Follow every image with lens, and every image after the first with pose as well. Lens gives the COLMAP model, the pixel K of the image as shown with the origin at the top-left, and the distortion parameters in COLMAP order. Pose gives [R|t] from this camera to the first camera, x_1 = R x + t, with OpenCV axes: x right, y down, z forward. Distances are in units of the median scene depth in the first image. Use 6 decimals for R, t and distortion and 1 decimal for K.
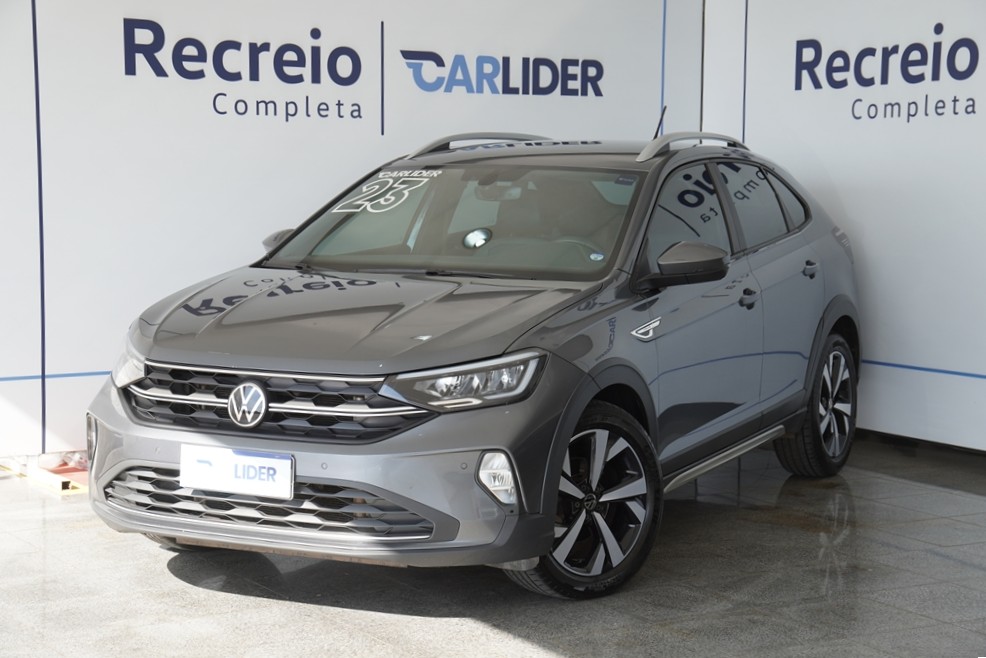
lens RADIAL K [[1824.1, 0, 493.2], [0, 1824.1, 337.4], [0, 0, 1]] dist [0.357128, 0.000000]
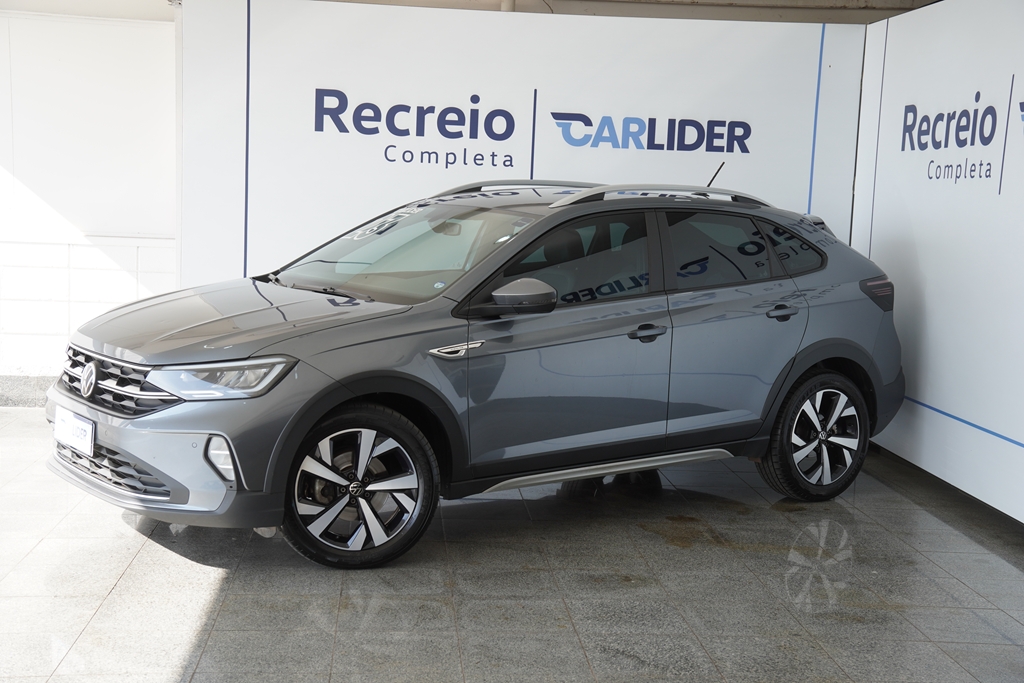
lens RADIAL K [[1412.3, 0, 509.7], [0, 1412.3, 342.7], [0, 0, 1]] dist [0.168719, 0.000000]
pose [[0.889884, 0.079988, -0.449120, 0.402431], [-0.078614, 0.996668, 0.021741, -0.023934], [0.449363, 0.015960, 0.893207, 0.162847]]
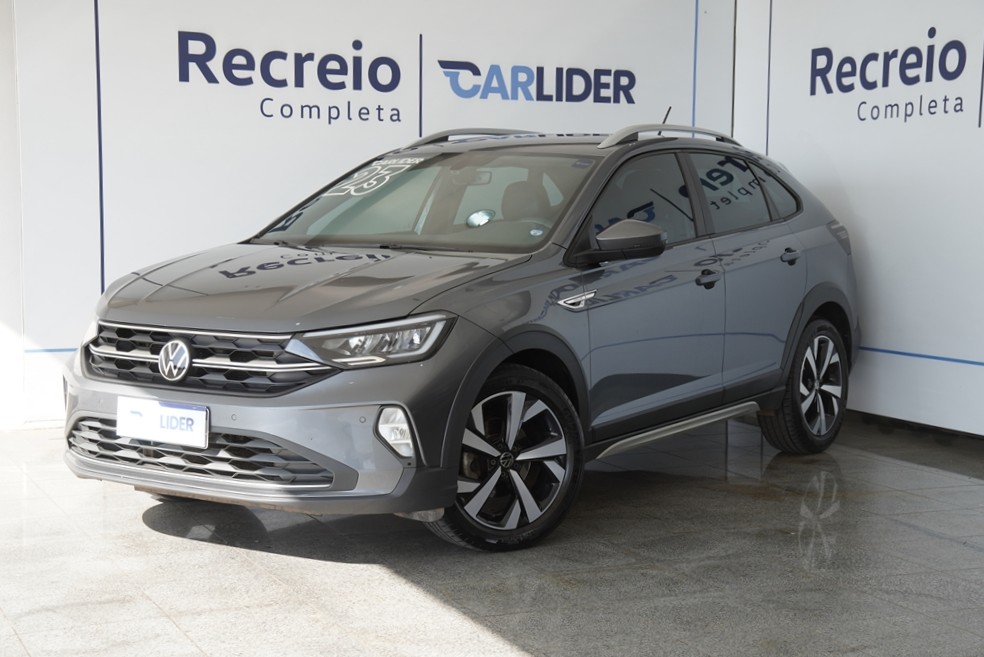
lens RADIAL K [[1588.8, 0, 490.3], [0, 1588.8, 333.2], [0, 0, 1]] dist [0.246840, 0.000000]
pose [[0.991382, 0.012156, -0.130439, 0.119466], [-0.013938, 0.999821, -0.012759, 0.021018], [0.130261, 0.014467, 0.991374, 0.064705]]
